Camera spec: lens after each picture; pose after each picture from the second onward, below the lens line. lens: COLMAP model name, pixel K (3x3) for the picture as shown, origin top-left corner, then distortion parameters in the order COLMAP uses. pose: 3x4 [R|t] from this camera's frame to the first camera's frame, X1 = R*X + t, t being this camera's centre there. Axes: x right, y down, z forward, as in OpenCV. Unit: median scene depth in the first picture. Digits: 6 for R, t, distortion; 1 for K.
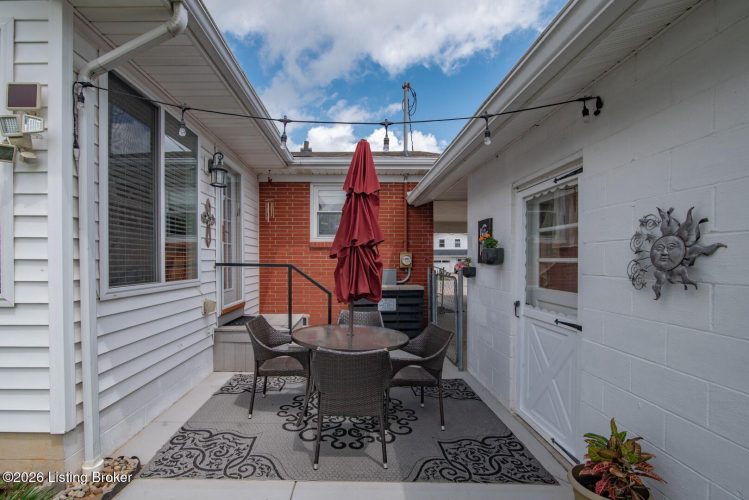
lens RADIAL K [[343.8, 0, 374.5], [0, 343.8, 250.0], [0, 0, 1]] dist [-0.016976, 0.000656]
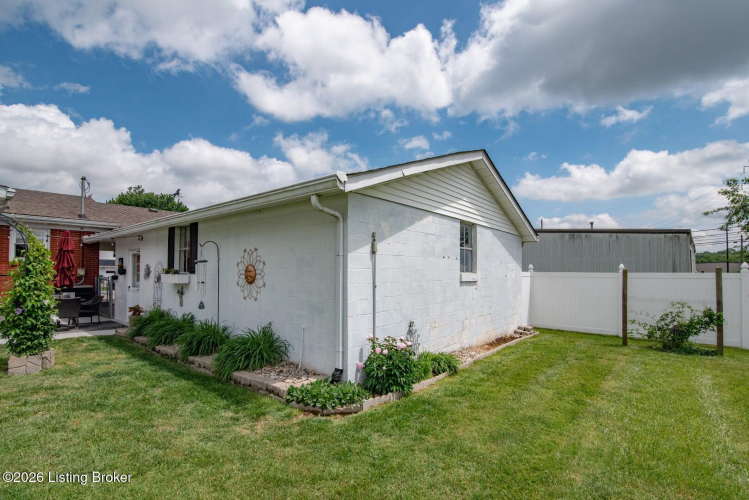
lens RADIAL K [[359.3, 0, 373.8], [0, 359.3, 270.6], [0, 0, 1]] dist [-0.024615, -0.000015]
pose [[0.689420, 0.002939, 0.724355, -0.301277], [-0.025188, 0.999484, 0.019918, -0.087801], [-0.723923, -0.031977, 0.689139, -2.191101]]
